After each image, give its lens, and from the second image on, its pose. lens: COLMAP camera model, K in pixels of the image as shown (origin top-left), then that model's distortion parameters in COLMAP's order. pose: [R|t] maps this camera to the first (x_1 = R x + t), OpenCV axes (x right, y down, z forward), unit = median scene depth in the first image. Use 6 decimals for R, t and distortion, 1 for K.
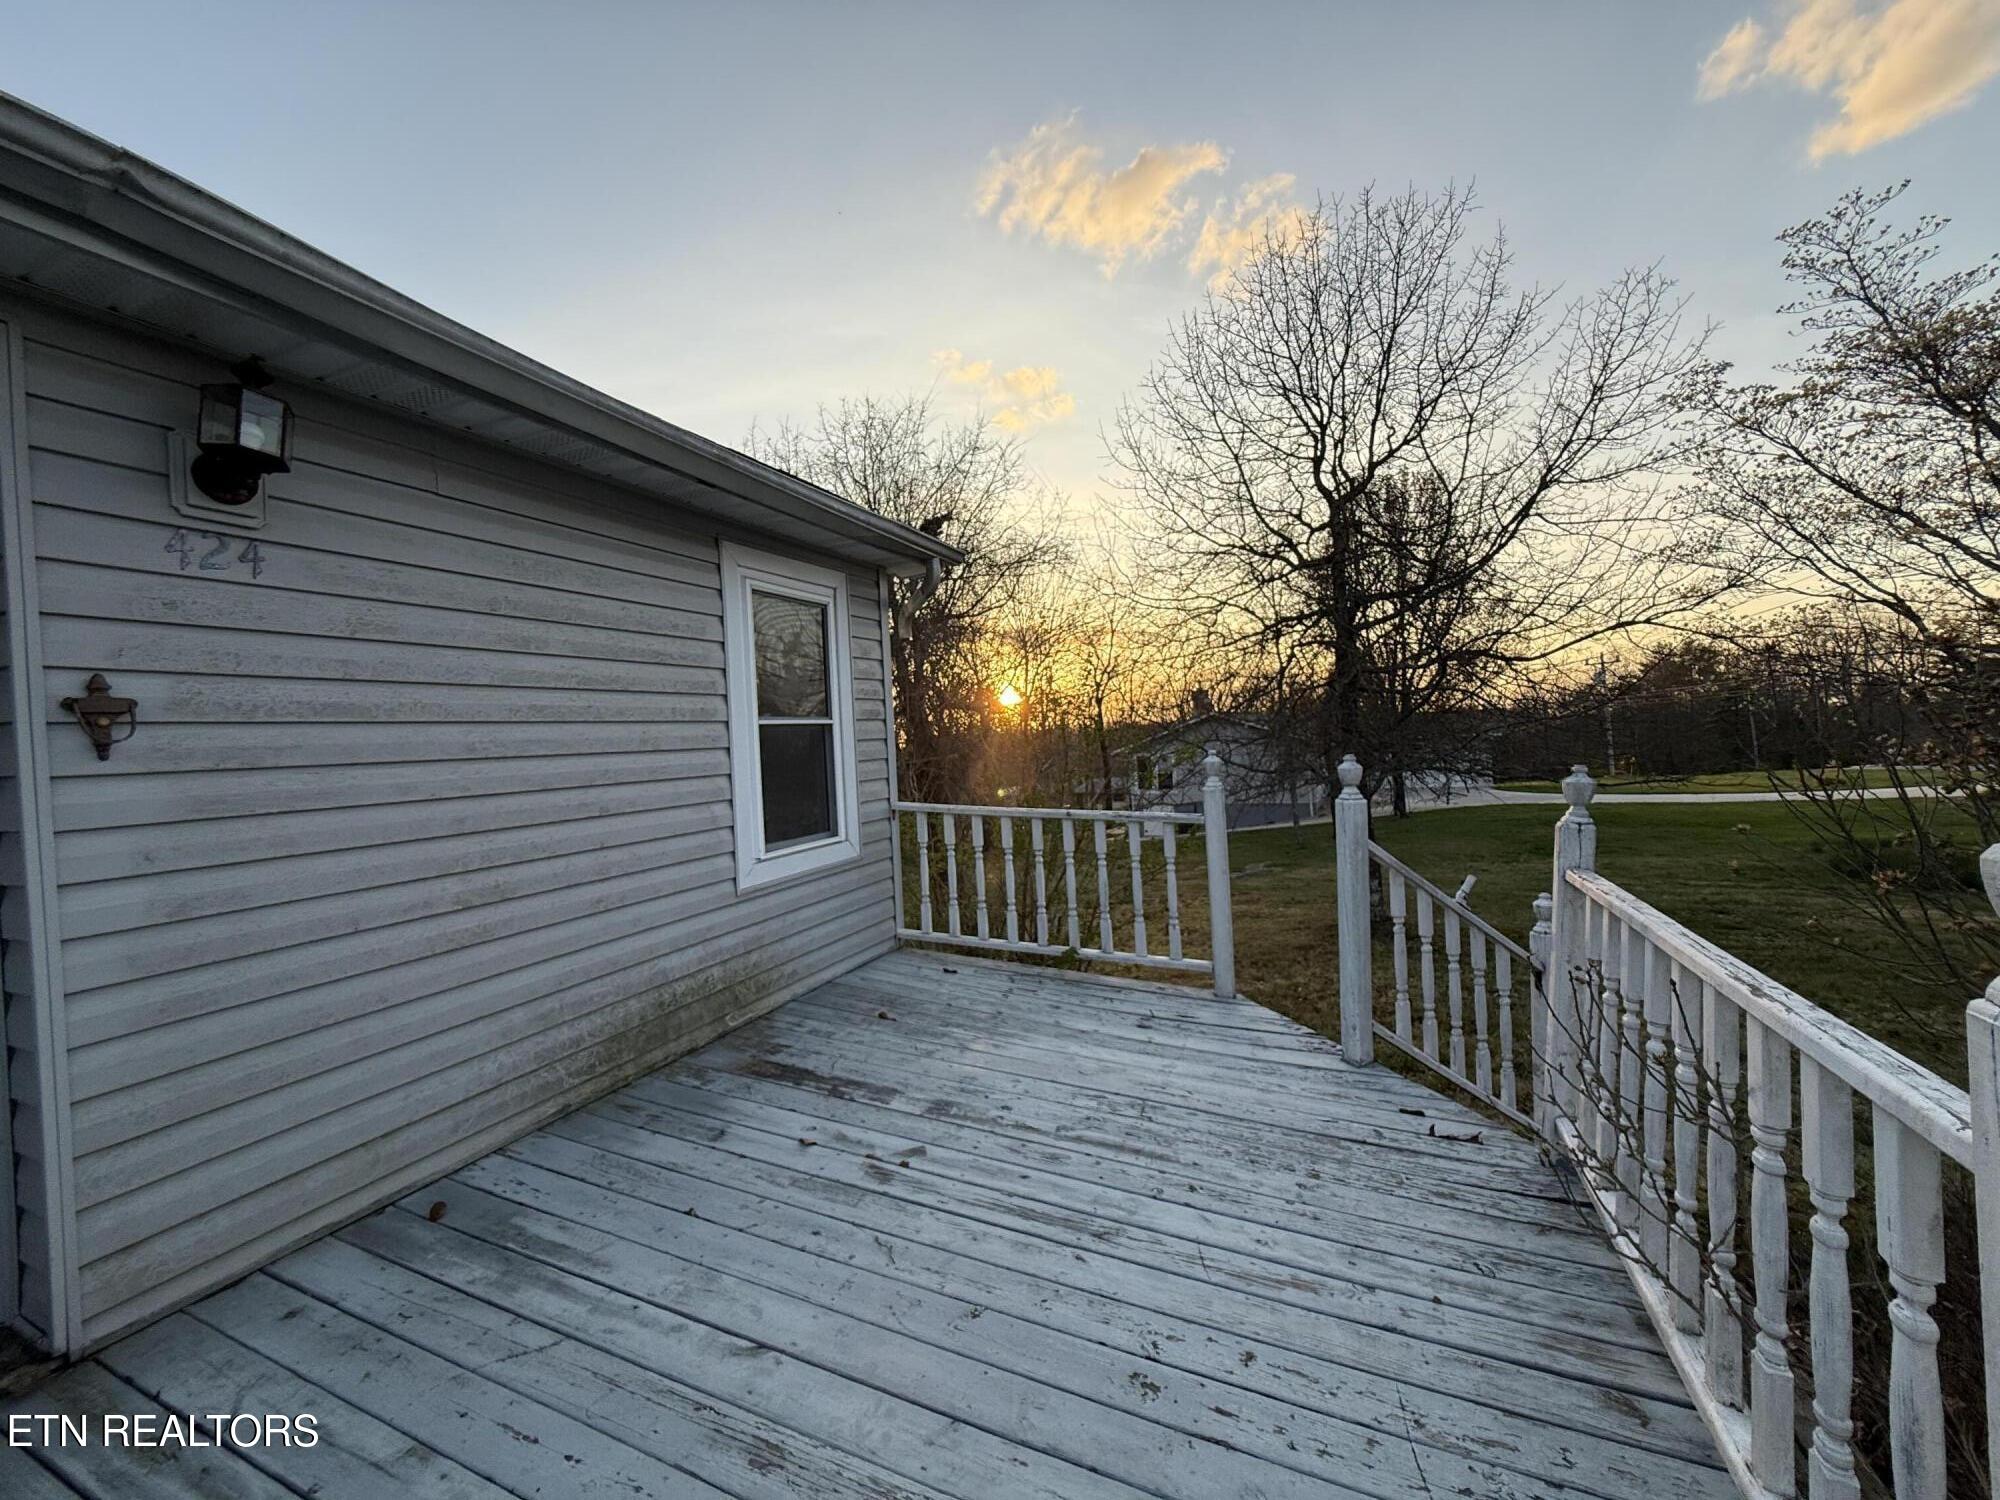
lens RADIAL K [[798.6, 0, 1002.4], [0, 798.6, 752.9], [0, 0, 1]] dist [0.000796, 0.000172]
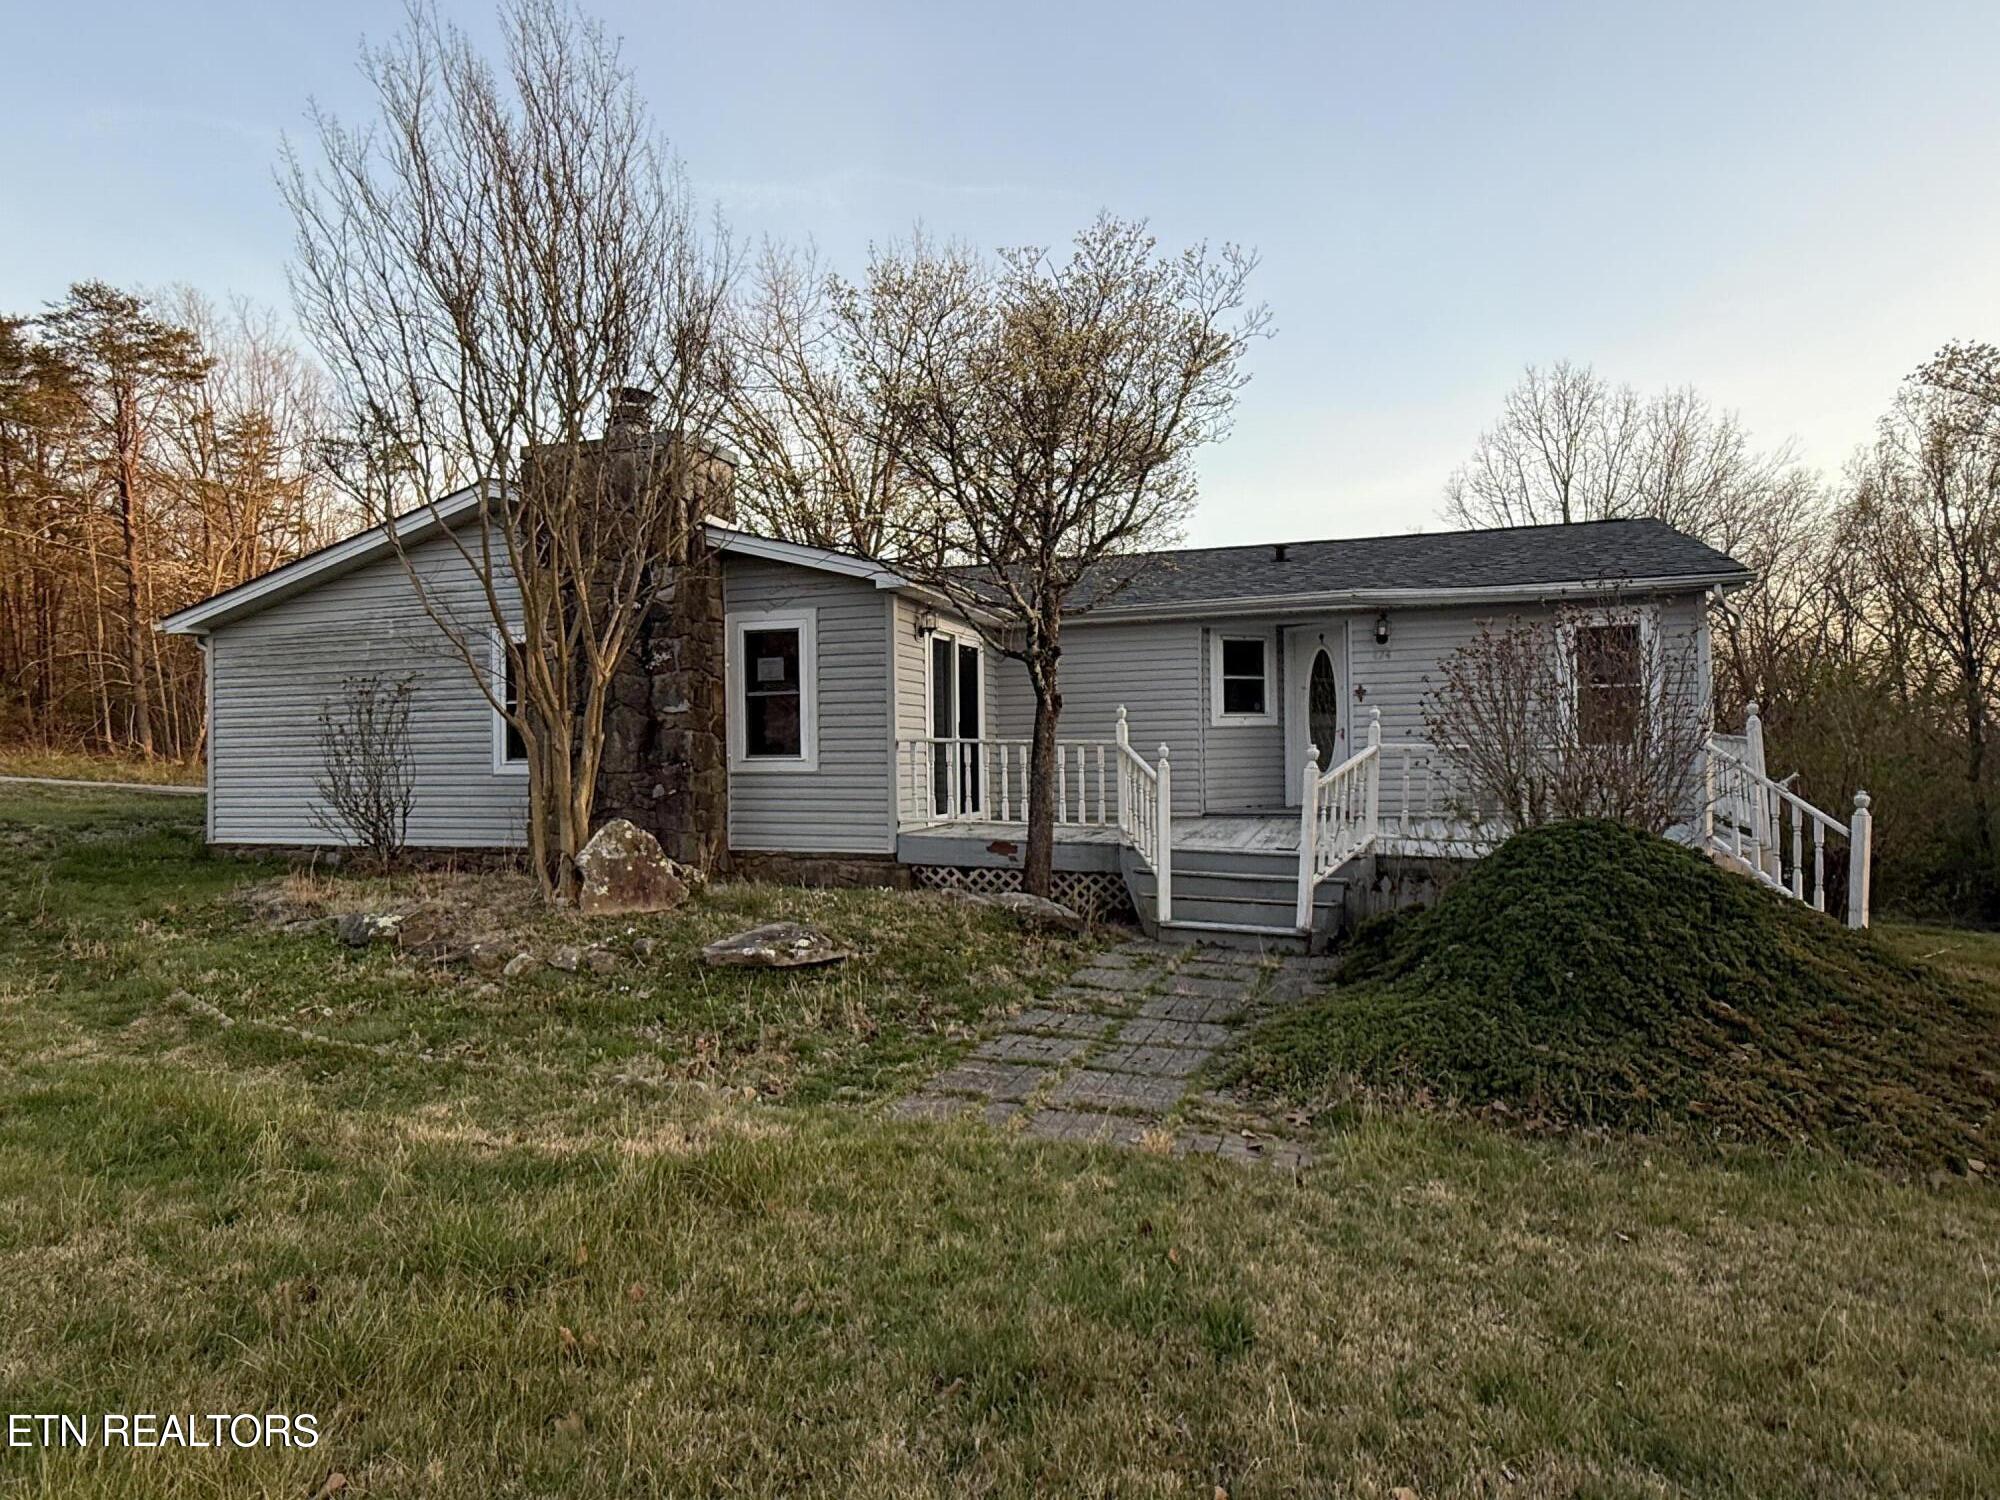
lens RADIAL K [[1174.5, 0, 1000.0], [0, 1174.5, 750.0], [0, 0, 1]] dist [-0.000151, -0.000324]
pose [[0.103162, 0.050352, -0.993389, 3.291490], [-0.002049, 0.998727, 0.050410, -0.033110], [0.994663, -0.003165, 0.103133, -1.108255]]
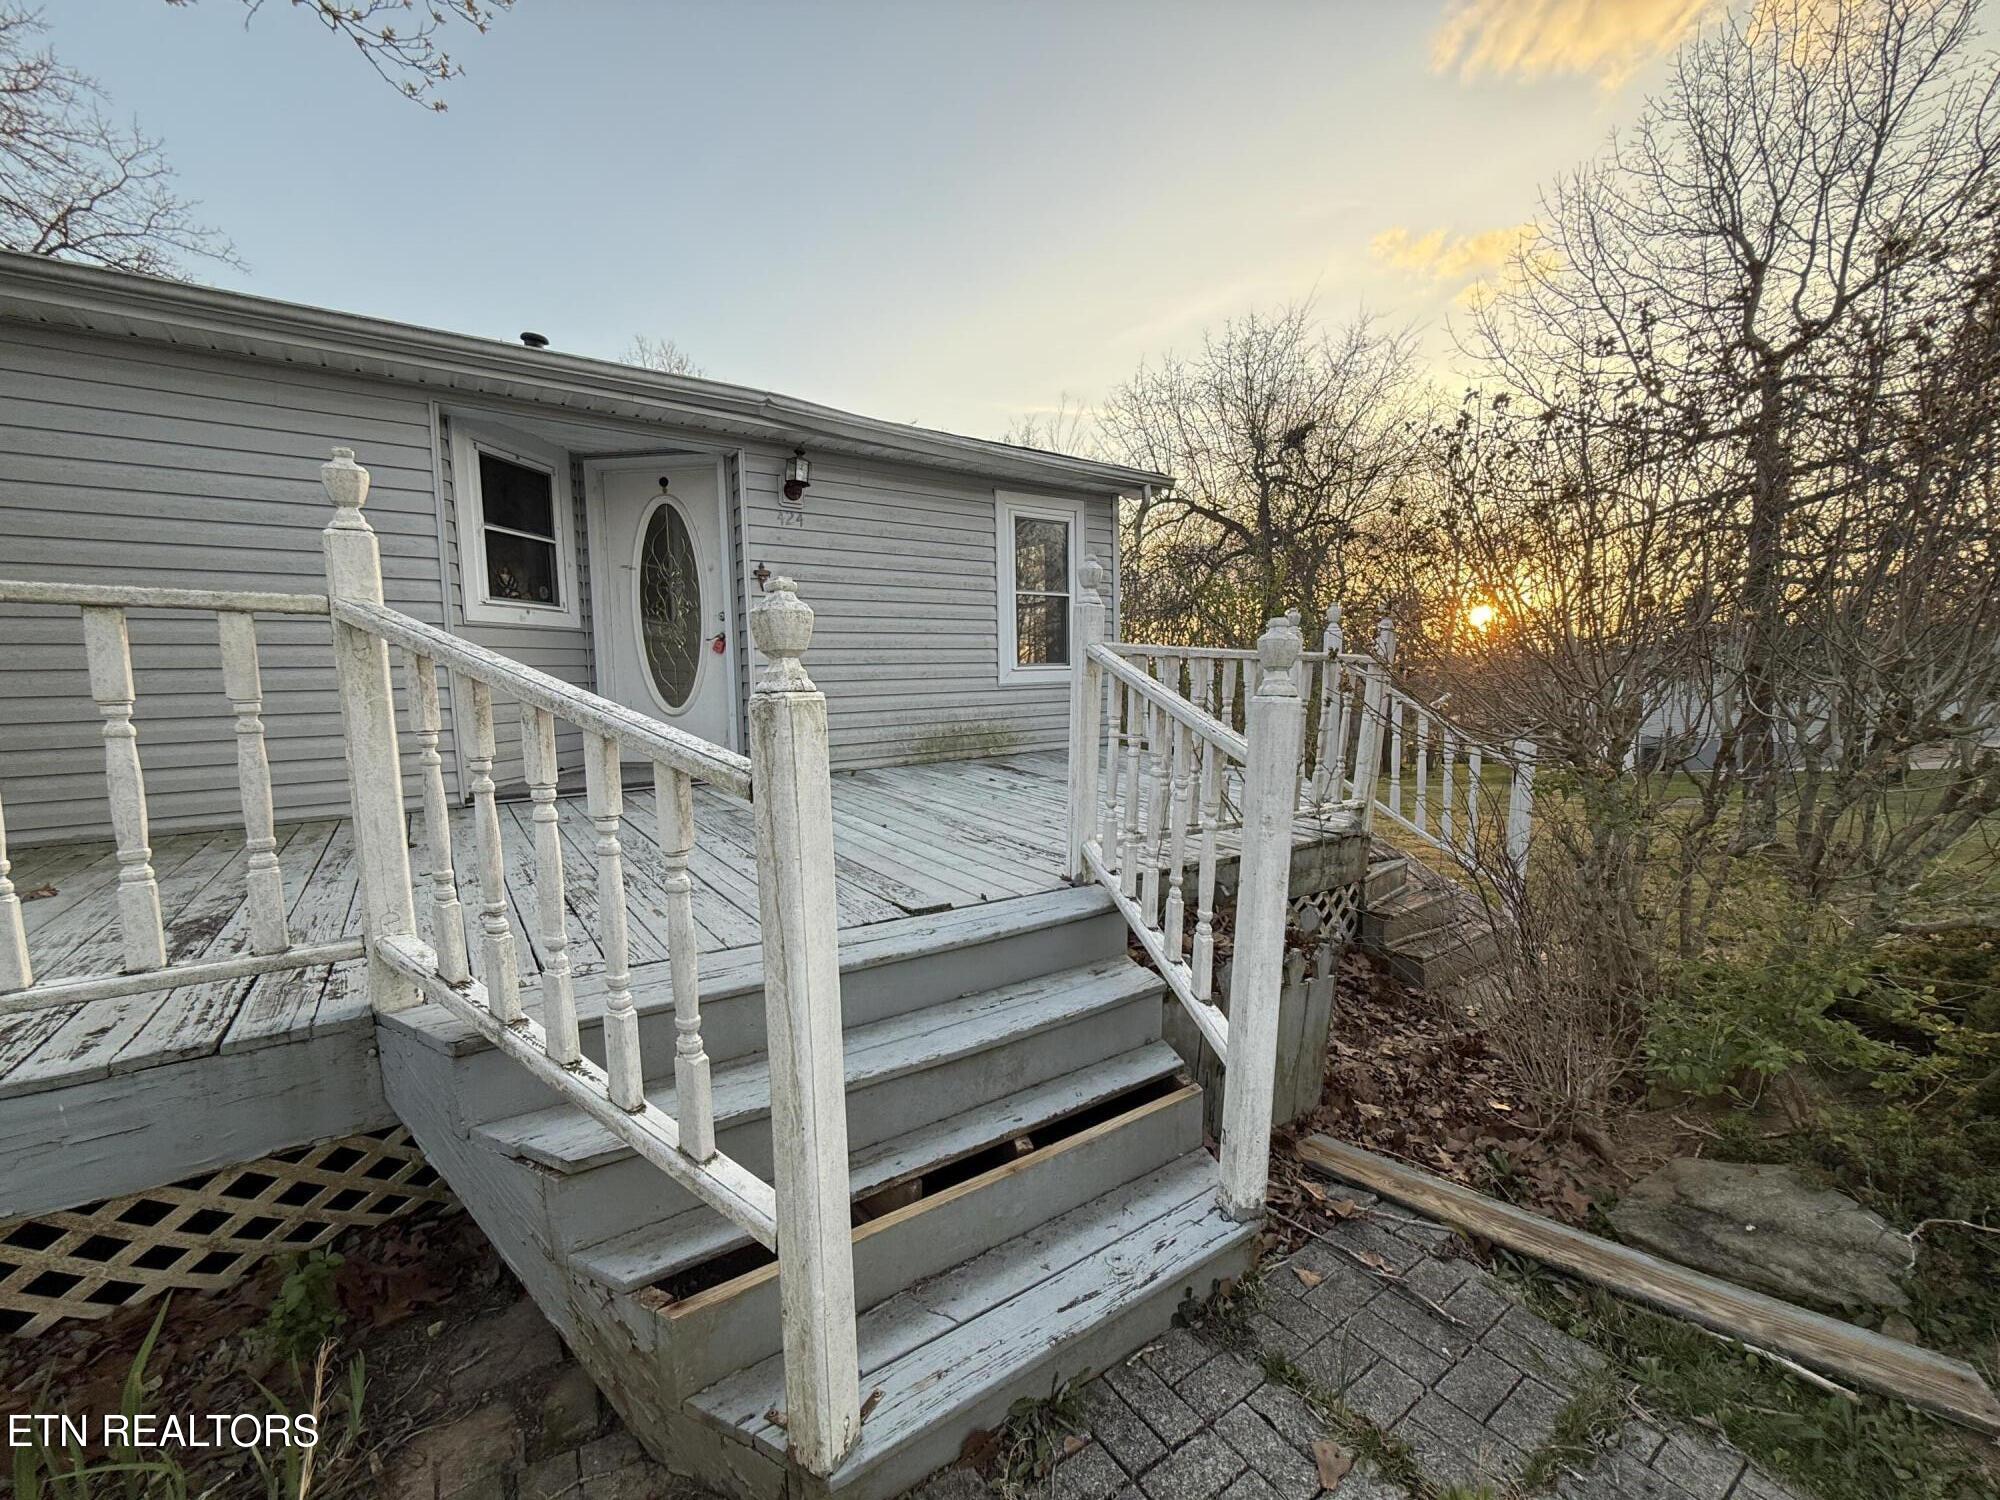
lens RADIAL K [[805.0, 0, 1008.8], [0, 805.0, 763.5], [0, 0, 1]] dist [0.010527, -0.011136]
pose [[0.859079, 0.089804, -0.503903, 0.719555], [-0.033499, 0.992242, 0.119723, 0.145463], [0.510745, -0.085971, 0.855423, -0.673532]]
